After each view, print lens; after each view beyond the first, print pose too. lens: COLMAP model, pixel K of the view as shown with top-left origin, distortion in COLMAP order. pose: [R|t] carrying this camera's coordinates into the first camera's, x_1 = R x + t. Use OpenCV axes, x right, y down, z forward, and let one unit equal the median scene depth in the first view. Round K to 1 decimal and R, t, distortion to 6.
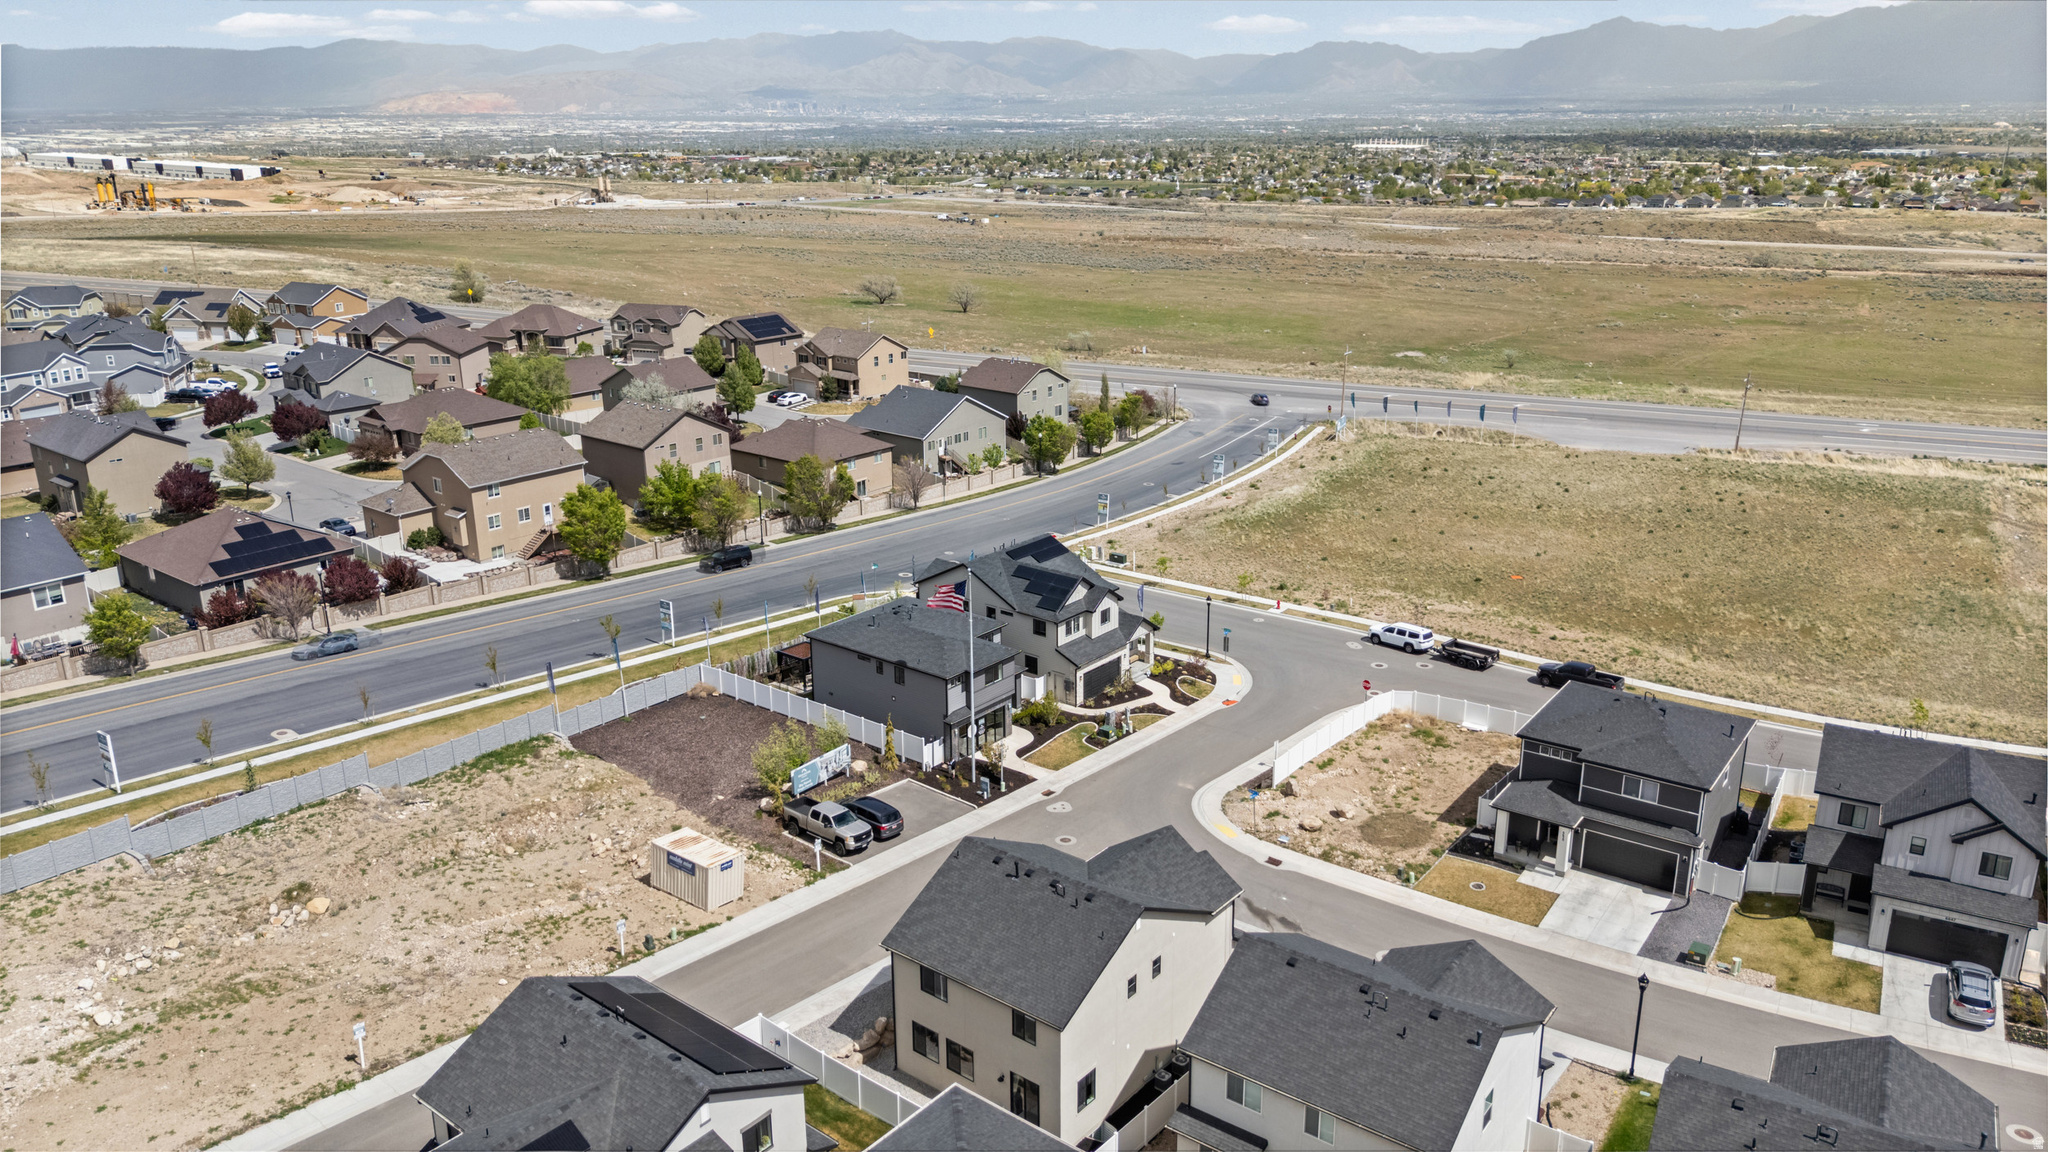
lens RADIAL K [[1474.3, 0, 1024.0], [0, 1474.3, 576.0], [0, 0, 1]] dist [0.091205, -0.074281]
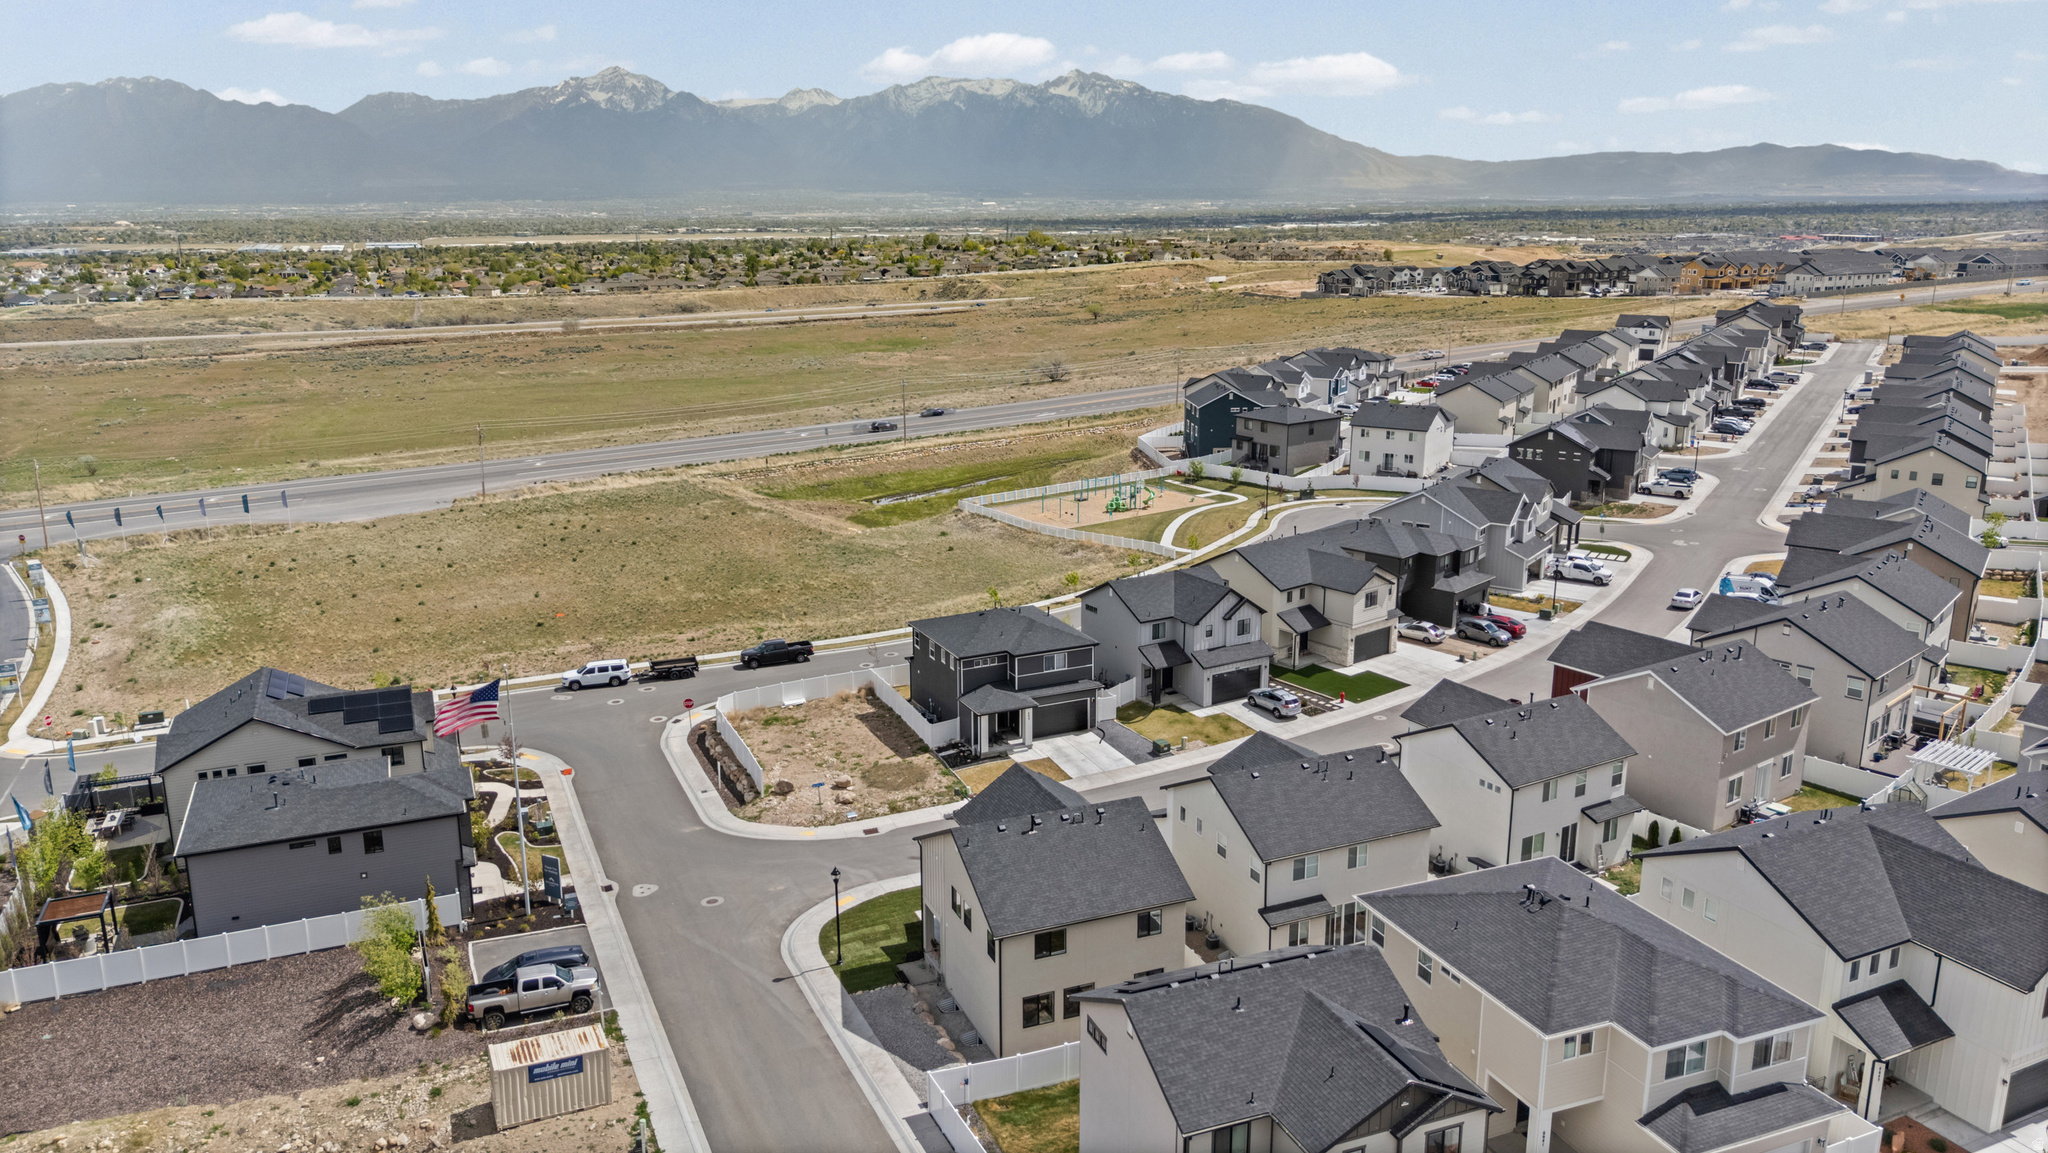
lens RADIAL K [[1474.3, 0, 1024.0], [0, 1474.3, 576.5], [0, 0, 1]] dist [0.091205, -0.074281]
pose [[0.498933, -0.224919, 0.836945, -0.500969], [0.273768, 0.957188, 0.094030, -0.045519], [-0.822263, 0.182214, 0.539148, 0.221340]]
